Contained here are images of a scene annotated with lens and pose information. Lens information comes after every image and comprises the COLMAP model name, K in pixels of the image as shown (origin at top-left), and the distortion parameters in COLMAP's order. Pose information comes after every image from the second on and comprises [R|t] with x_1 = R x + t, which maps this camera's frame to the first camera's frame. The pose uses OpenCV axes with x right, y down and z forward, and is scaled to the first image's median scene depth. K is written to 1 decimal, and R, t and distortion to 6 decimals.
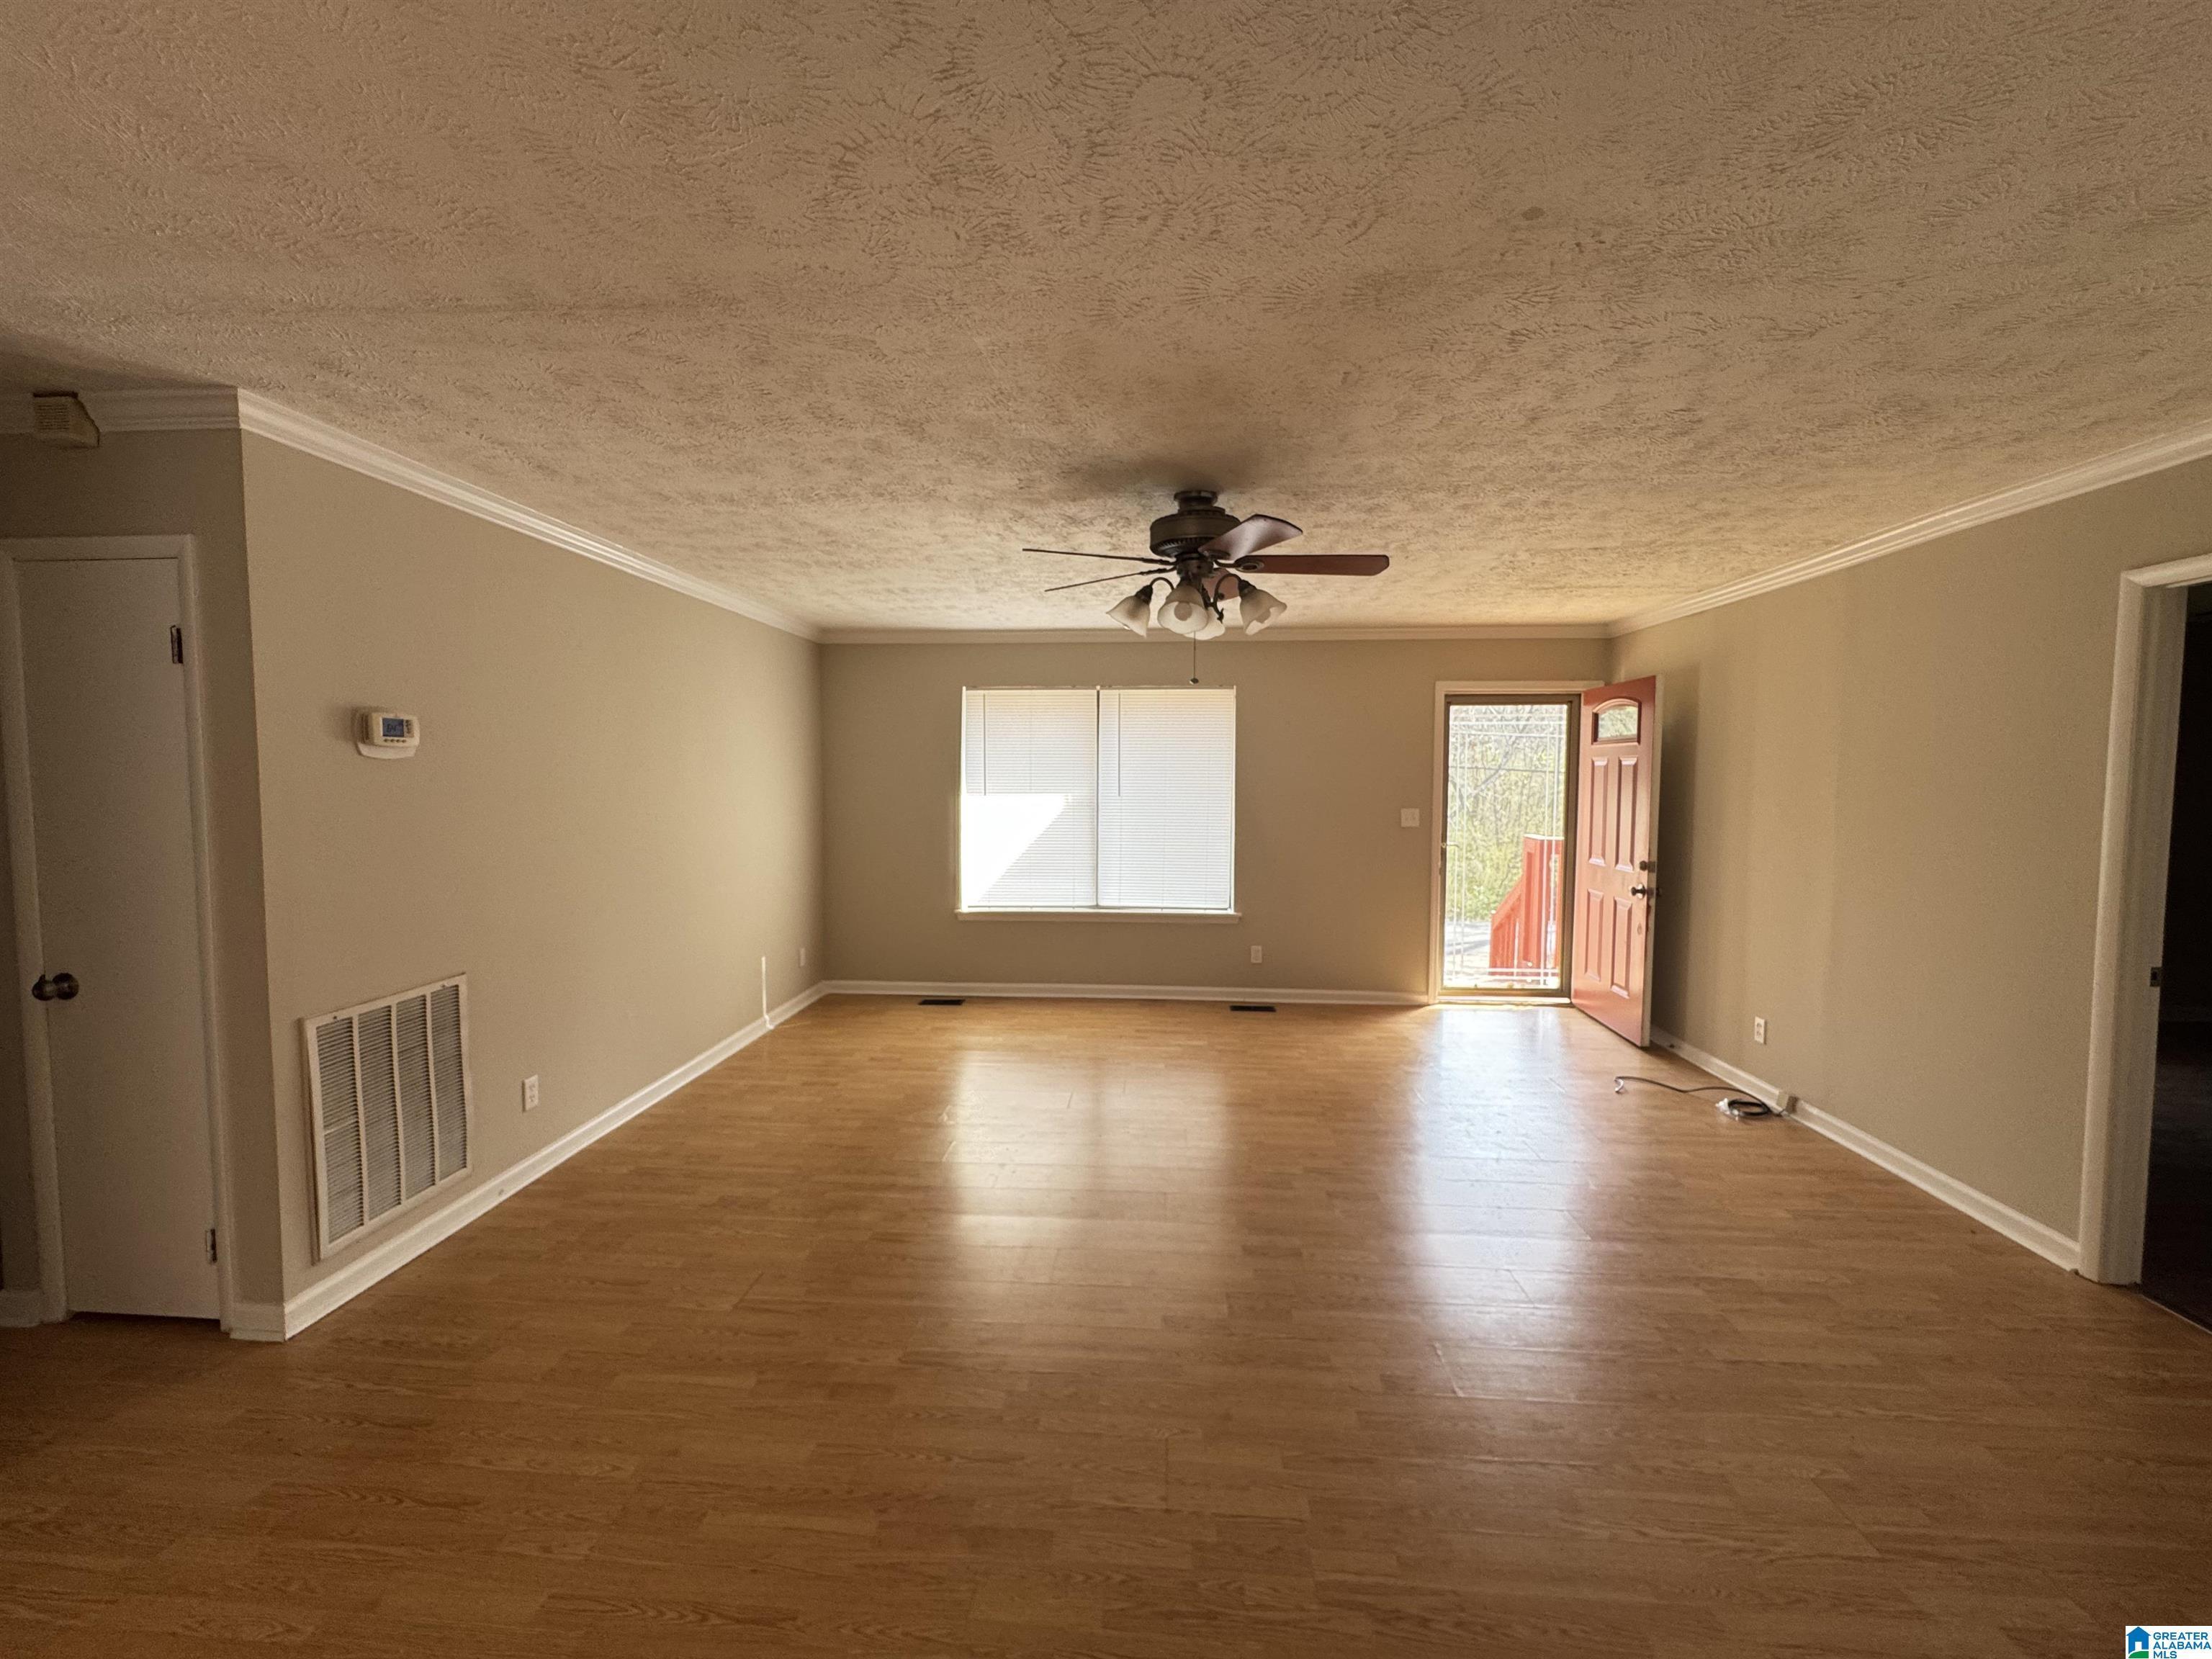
lens RADIAL K [[884.9, 0, 1103.8], [0, 884.9, 826.5], [0, 0, 1]] dist [-0.004819, 0.000677]
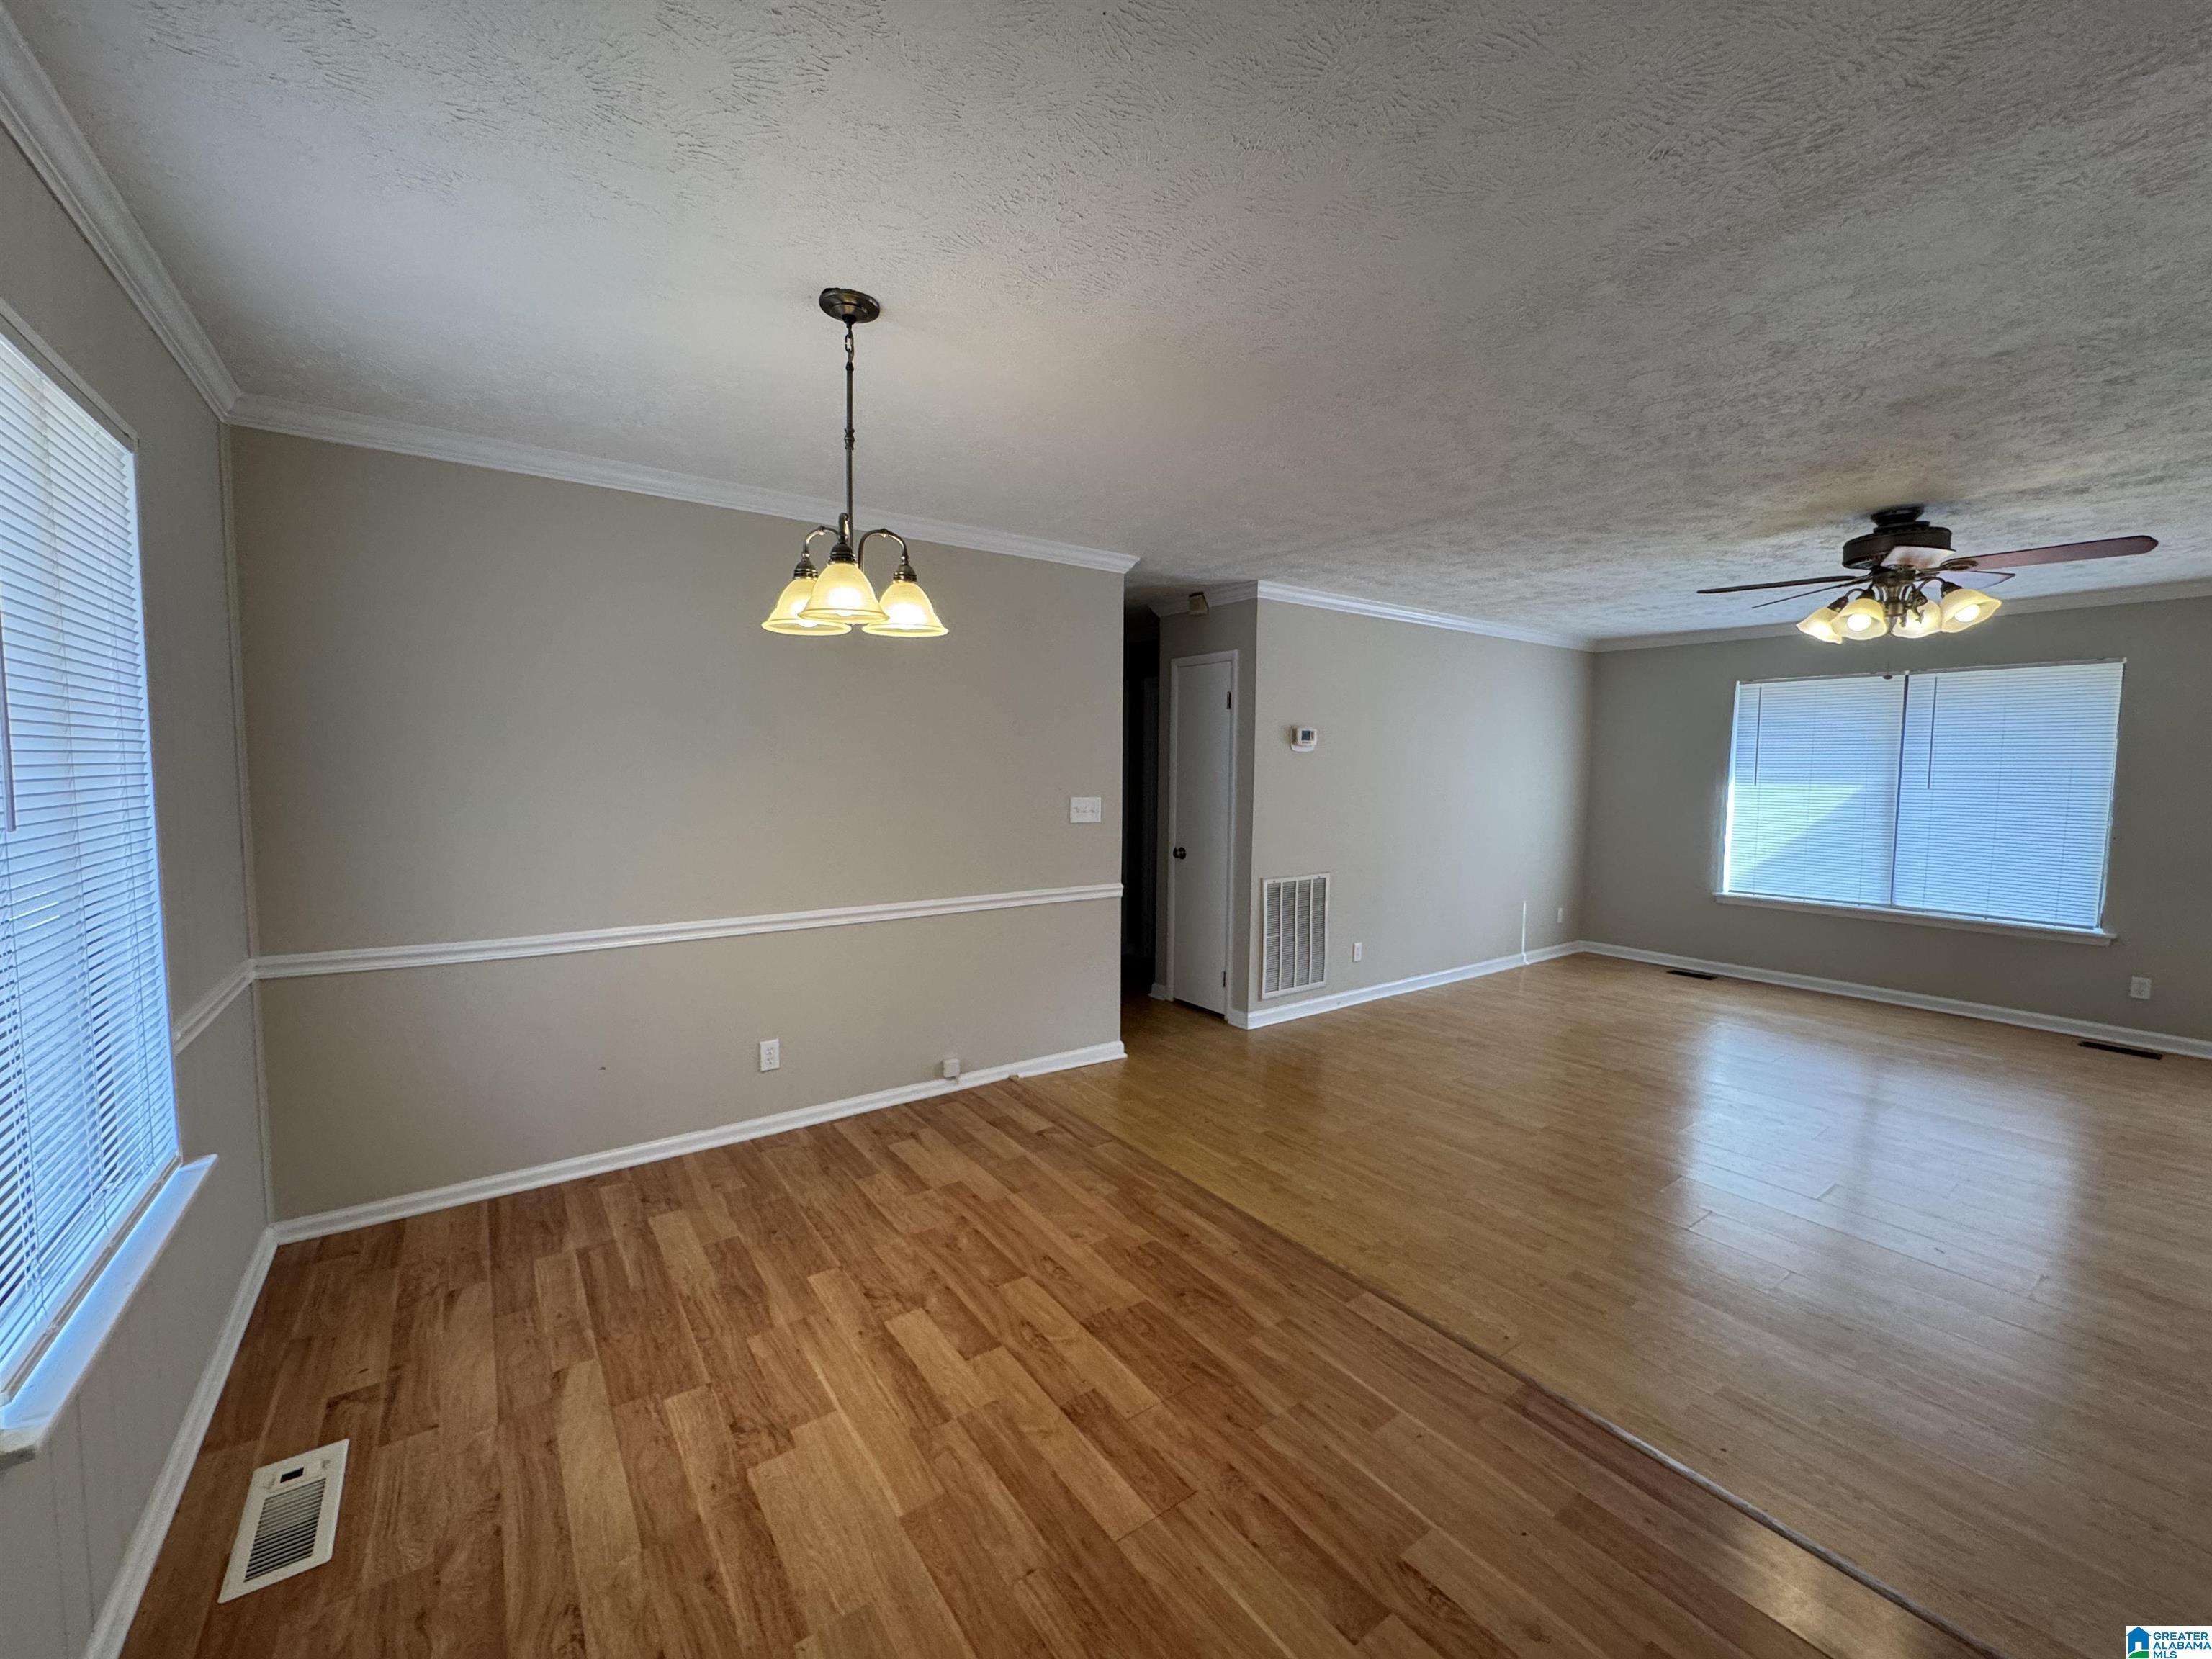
lens RADIAL K [[884.9, 0, 1103.8], [0, 884.9, 826.5], [0, 0, 1]] dist [-0.004819, 0.000677]
pose [[0.641054, 0.054928, -0.765528, 0.390589], [-0.051101, 0.998277, 0.028837, 0.051772], [0.765793, 0.020633, 0.642756, -0.561409]]
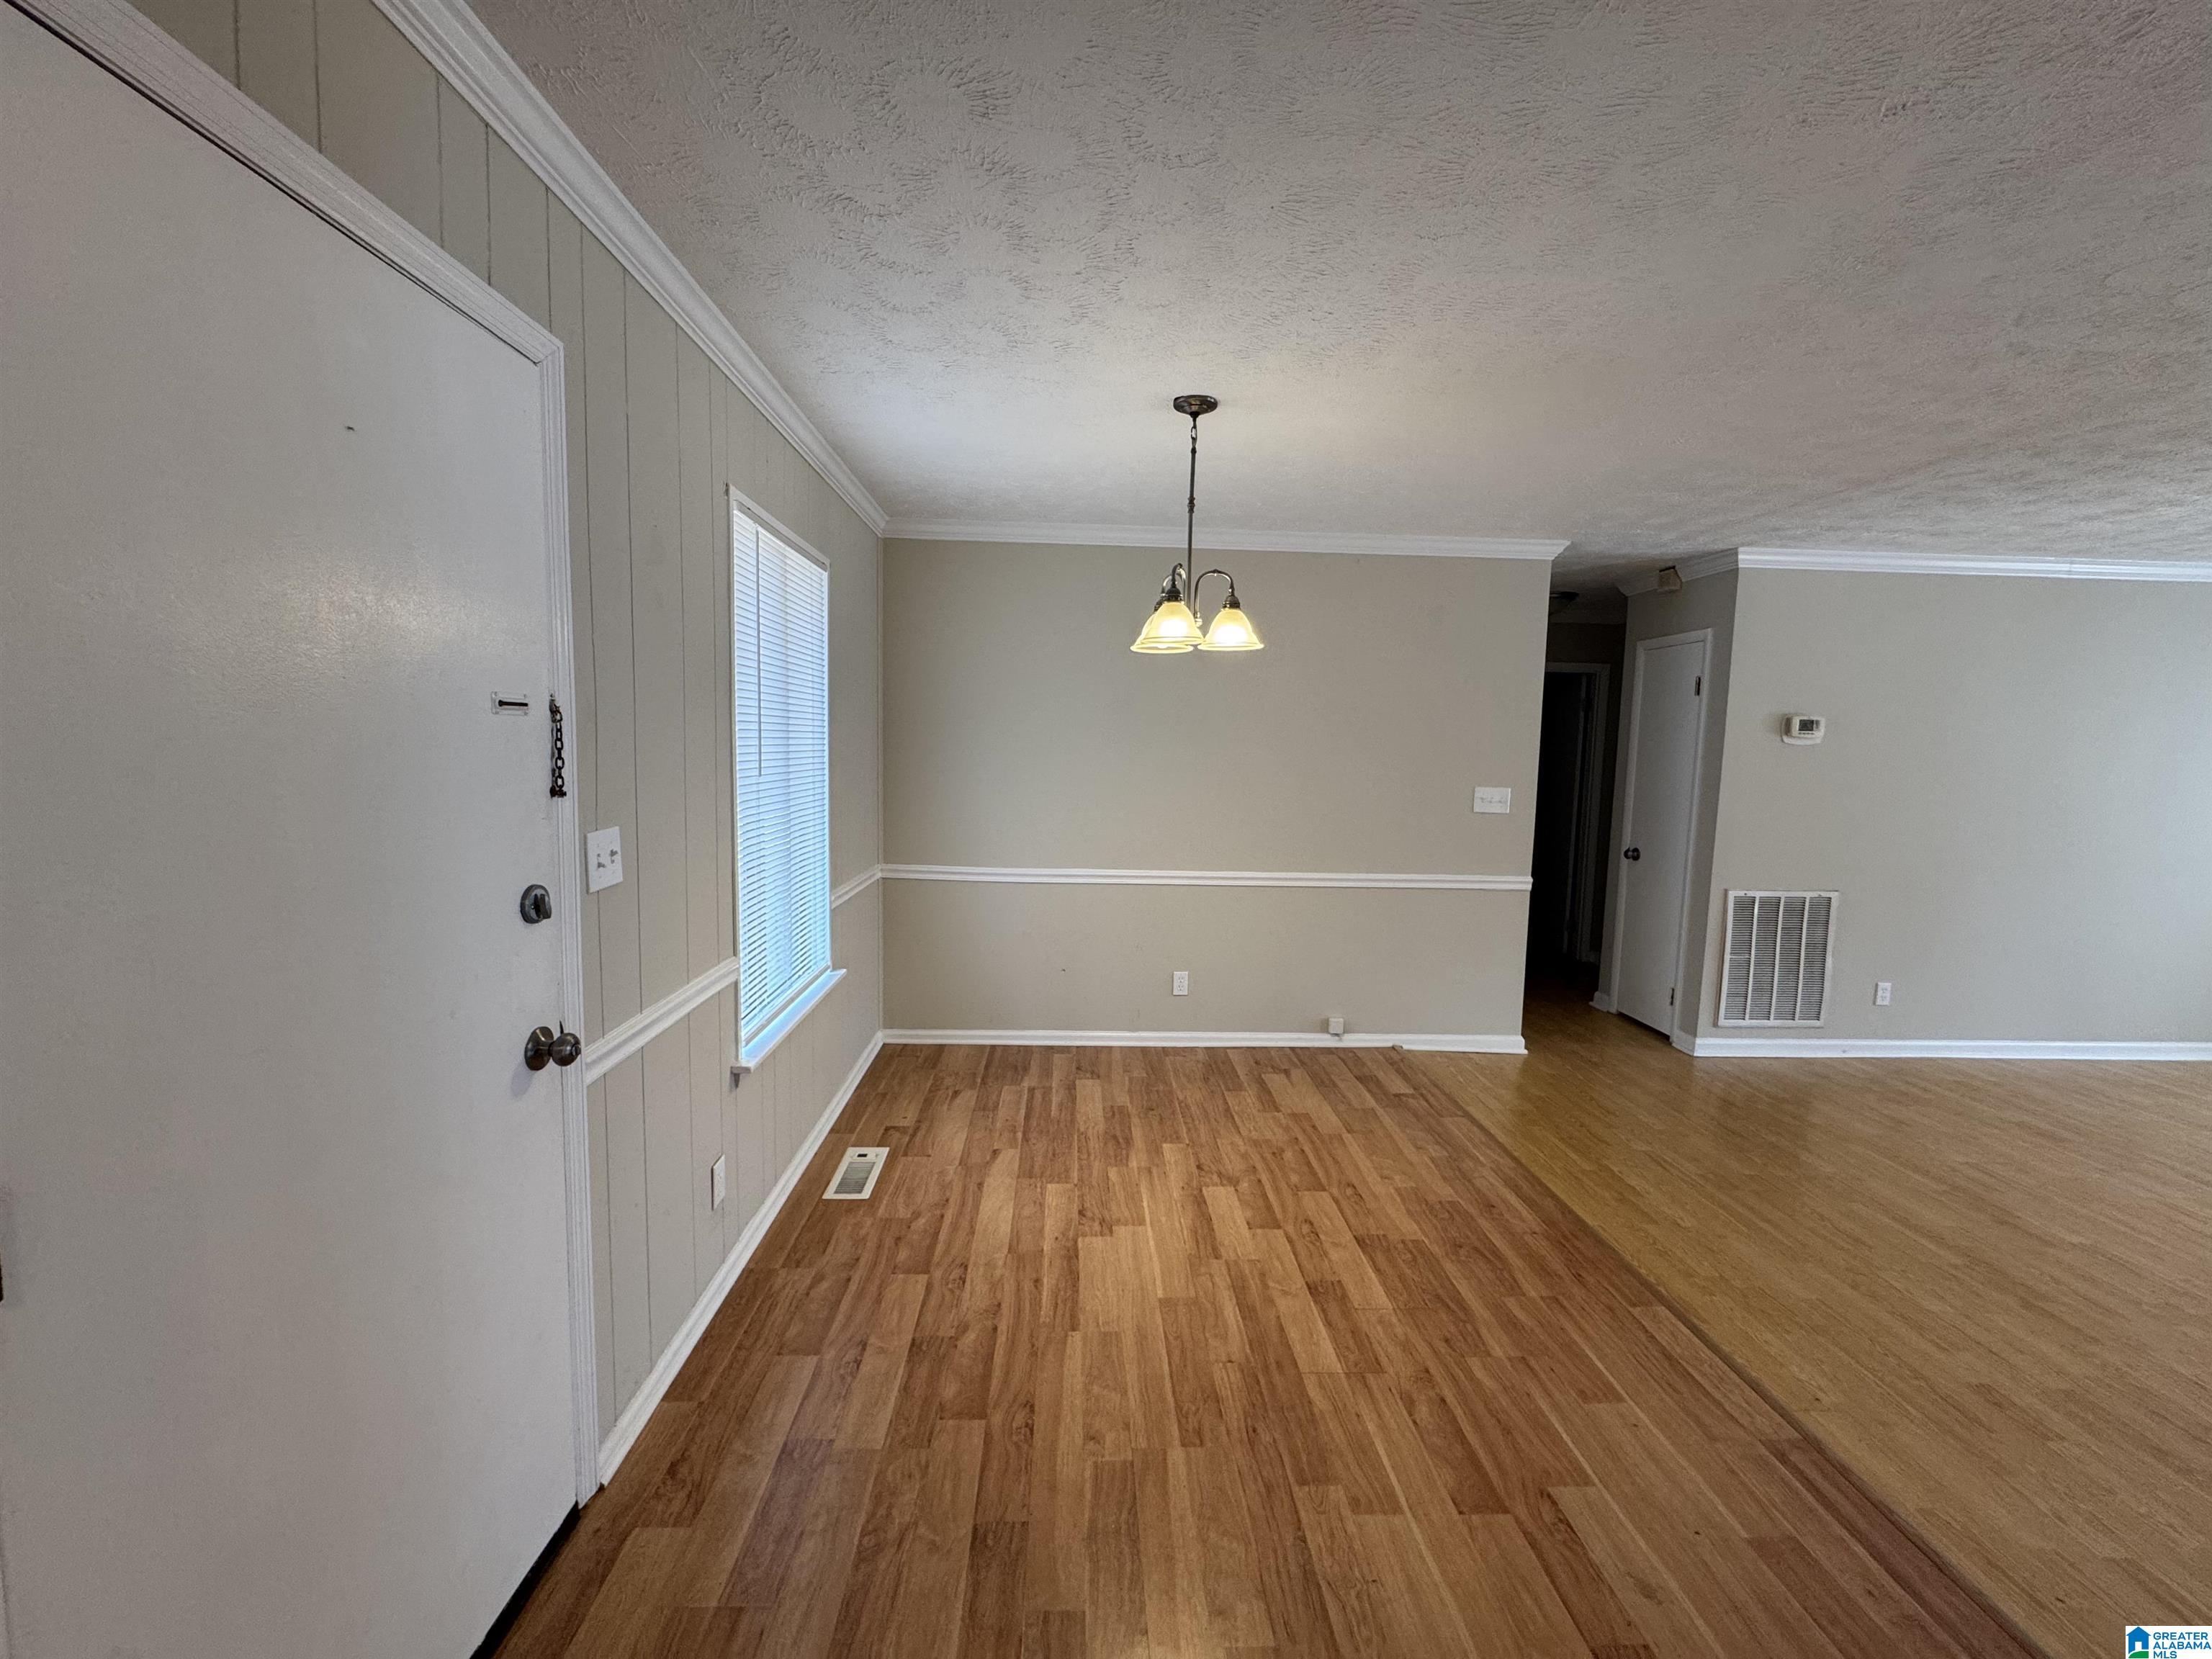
lens RADIAL K [[884.9, 0, 1103.8], [0, 884.9, 826.5], [0, 0, 1]] dist [-0.004819, 0.000677]
pose [[0.107471, 0.091094, -0.990026, 0.668524], [-0.080606, 0.993314, 0.082647, 0.041450], [0.990935, 0.070920, 0.114095, -0.437808]]
